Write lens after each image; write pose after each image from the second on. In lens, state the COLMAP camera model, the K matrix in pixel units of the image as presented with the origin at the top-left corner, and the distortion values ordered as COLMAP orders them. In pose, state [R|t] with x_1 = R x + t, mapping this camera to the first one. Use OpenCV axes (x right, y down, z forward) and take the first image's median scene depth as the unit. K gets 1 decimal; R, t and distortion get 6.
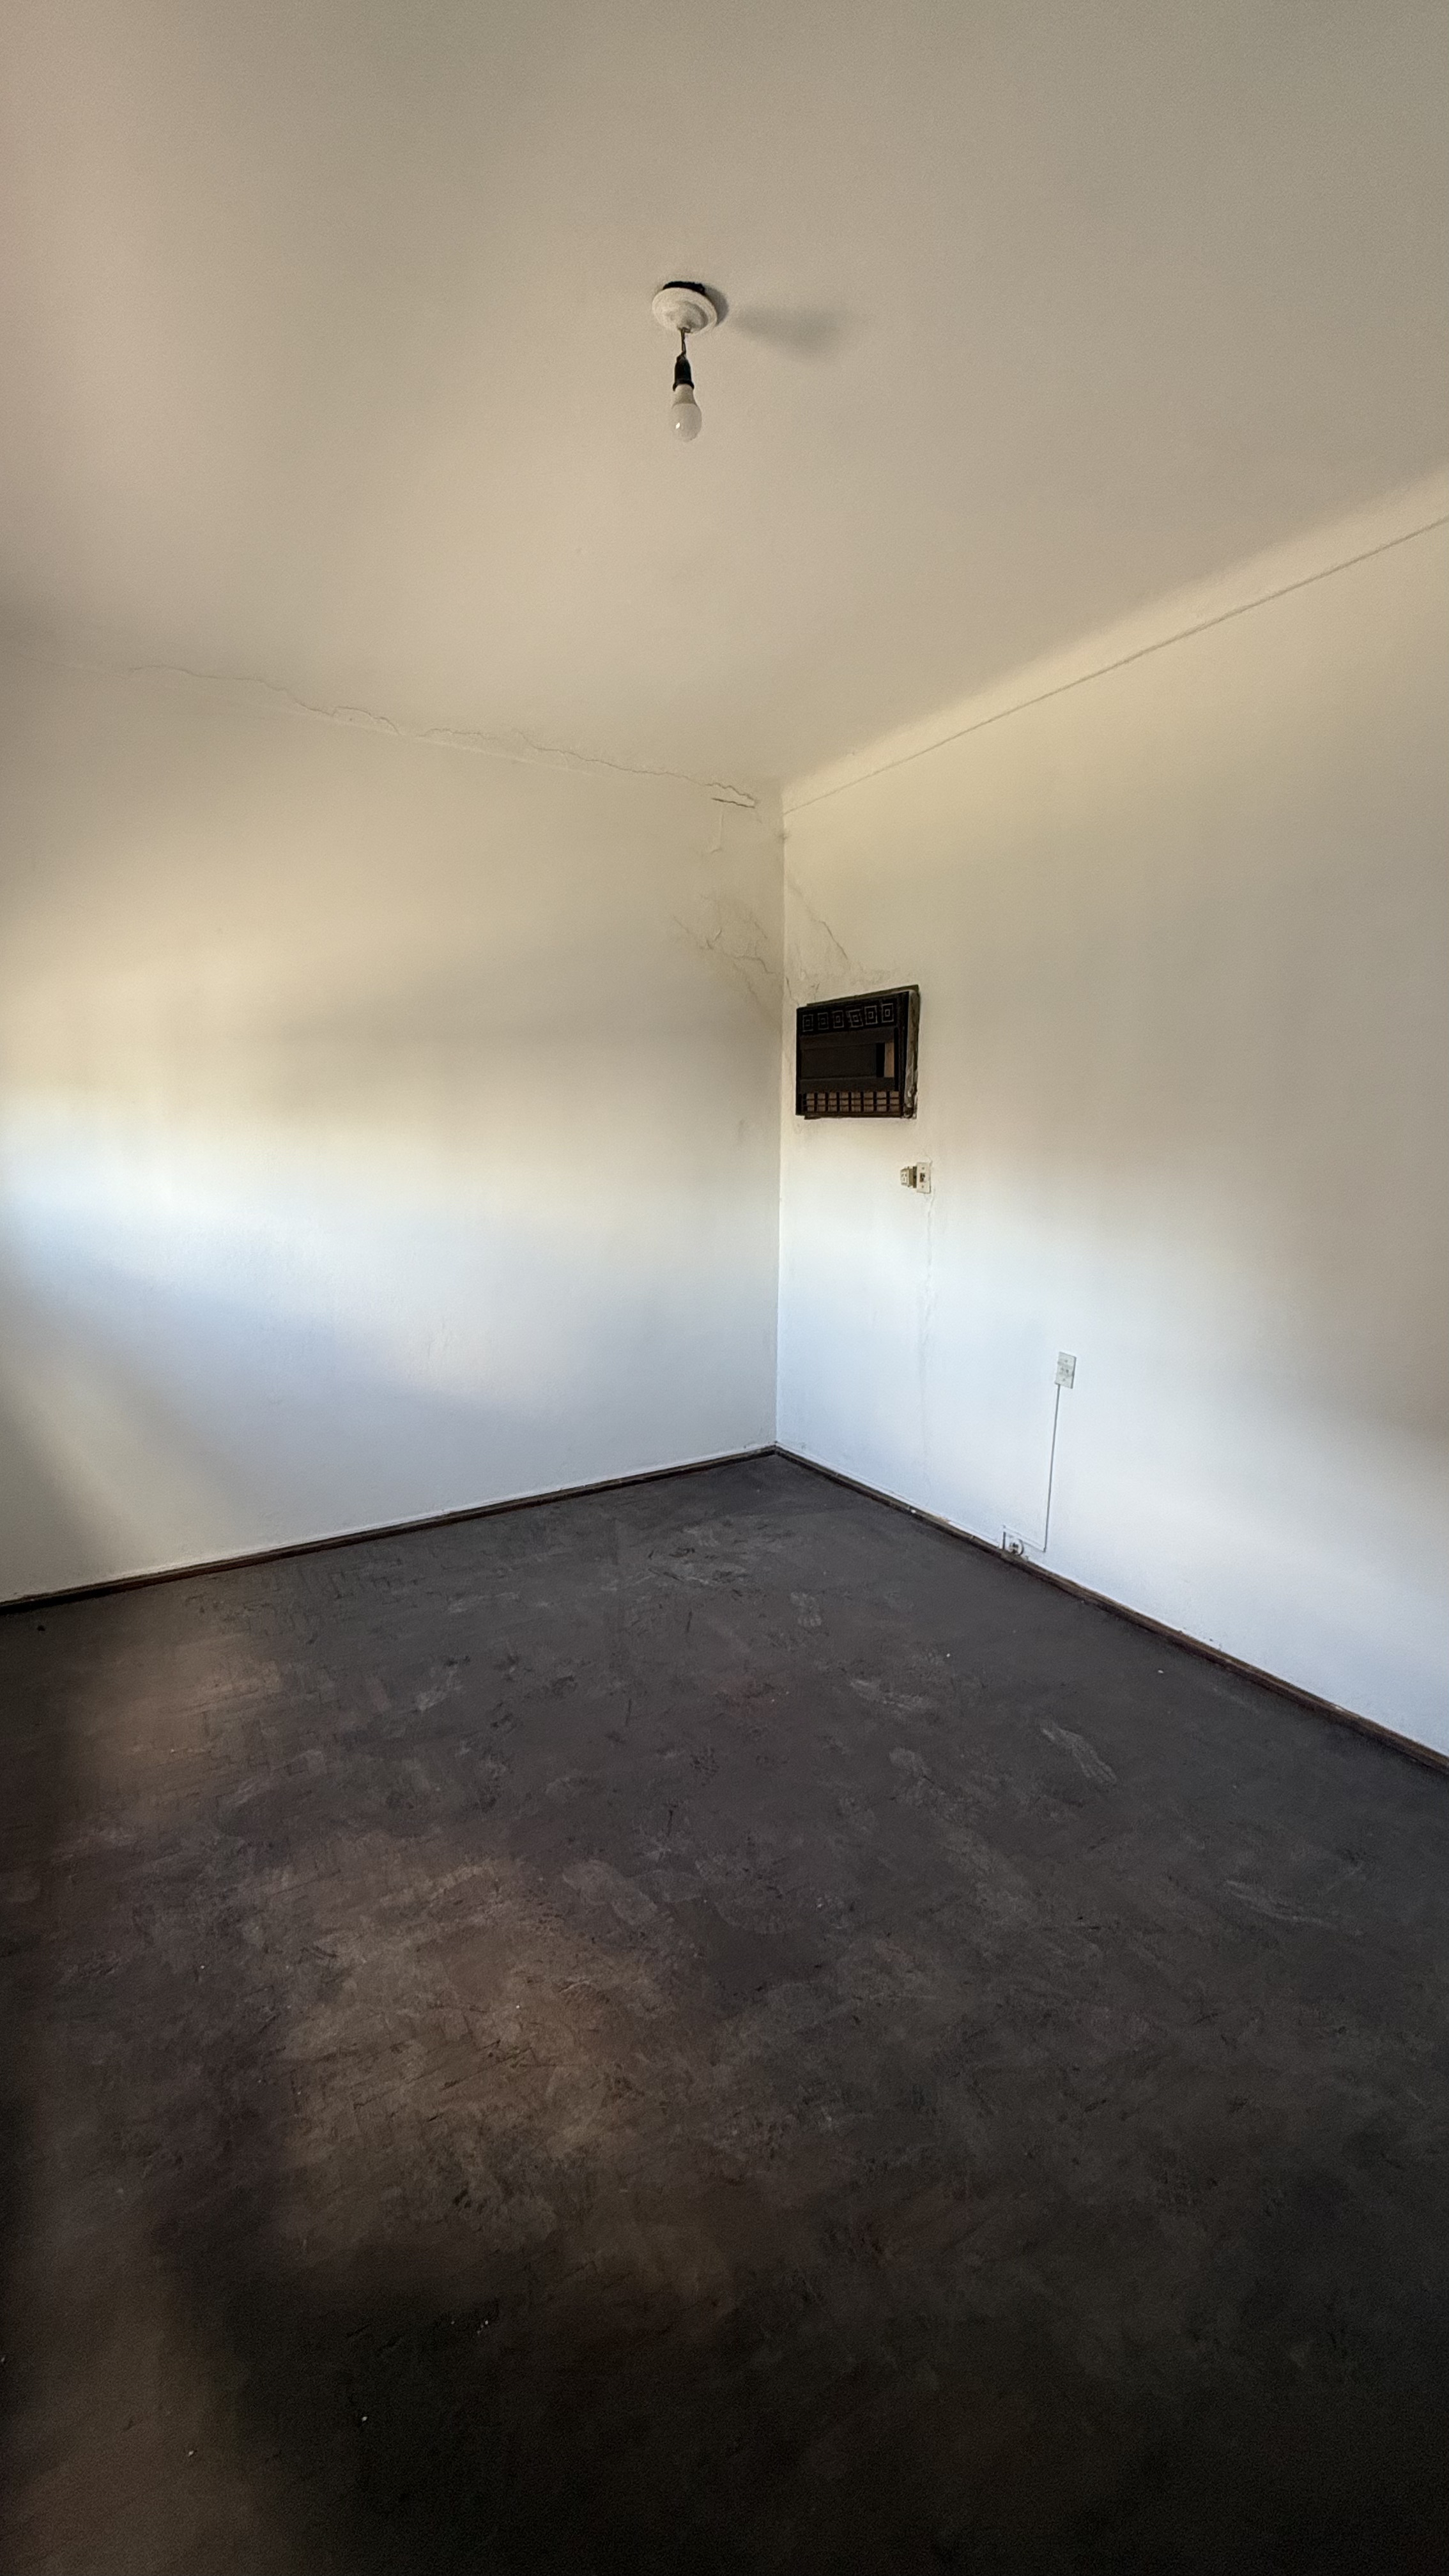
lens RADIAL K [[1029.6, 0, 732.3], [0, 1029.6, 1279.7], [0, 0, 1]] dist [0.004244, 0.000275]
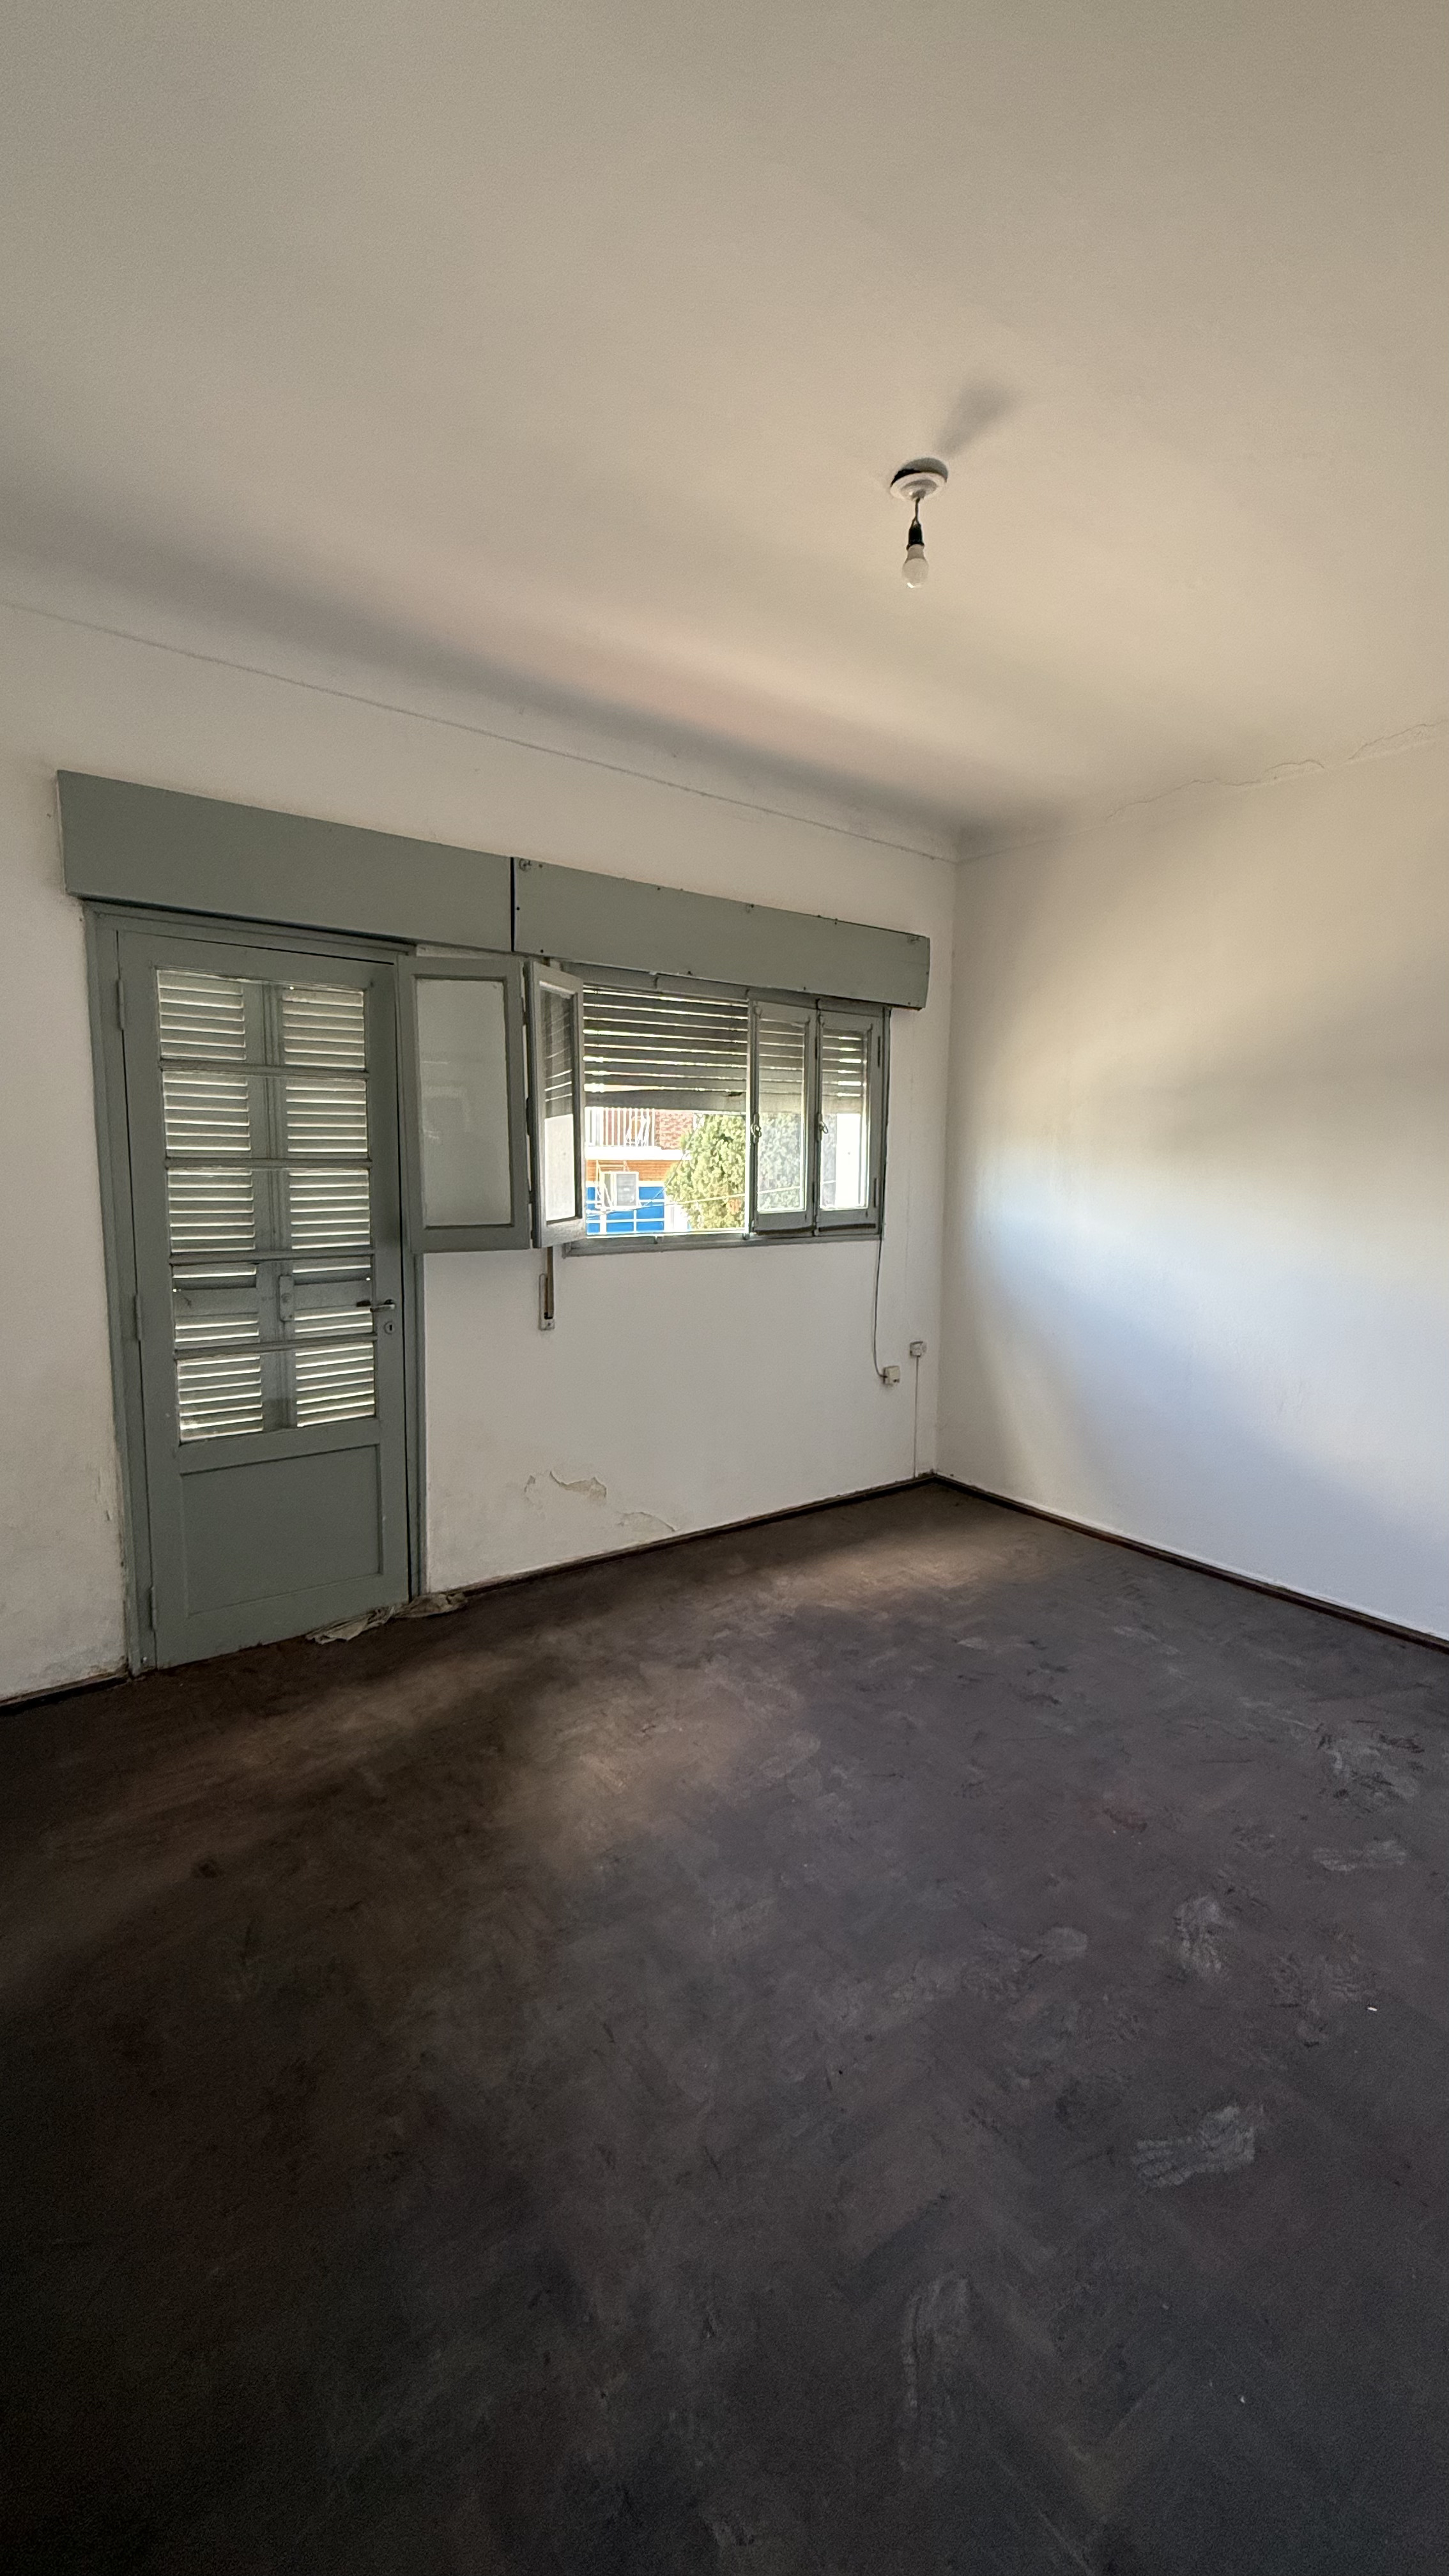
lens RADIAL K [[1029.6, 0, 732.0], [0, 1029.6, 1288.4], [0, 0, 1]] dist [0.004244, 0.000275]
pose [[0.100071, 0.119478, -0.987781, 1.019054], [-0.169722, 0.980264, 0.101375, -0.086955], [0.980398, 0.157503, 0.118374, 0.654557]]
